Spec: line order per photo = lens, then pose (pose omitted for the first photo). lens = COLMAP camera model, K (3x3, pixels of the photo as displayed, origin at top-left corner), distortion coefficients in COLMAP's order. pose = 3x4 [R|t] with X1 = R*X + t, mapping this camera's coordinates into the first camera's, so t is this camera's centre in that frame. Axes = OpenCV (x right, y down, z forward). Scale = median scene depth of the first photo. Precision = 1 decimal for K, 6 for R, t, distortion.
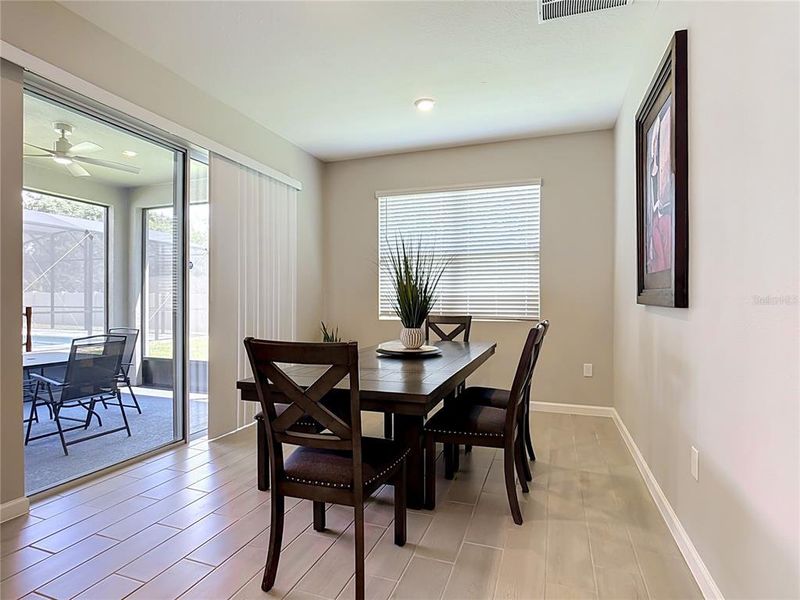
lens RADIAL K [[427.4, 0, 395.6], [0, 427.4, 299.5], [0, 0, 1]] dist [-0.010997, -0.006869]
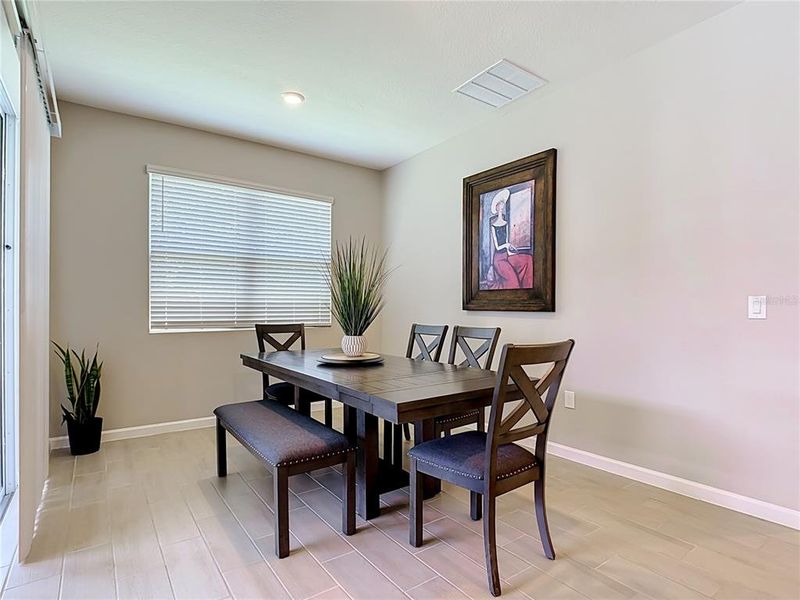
lens RADIAL K [[427.4, 0, 401.2], [0, 427.4, 307.4], [0, 0, 1]] dist [-0.010997, -0.006869]
pose [[0.555041, -0.000070, 0.831823, -0.497563], [-0.000389, 1.000000, 0.000344, 0.000619], [-0.831823, -0.000515, 0.555041, 0.246118]]
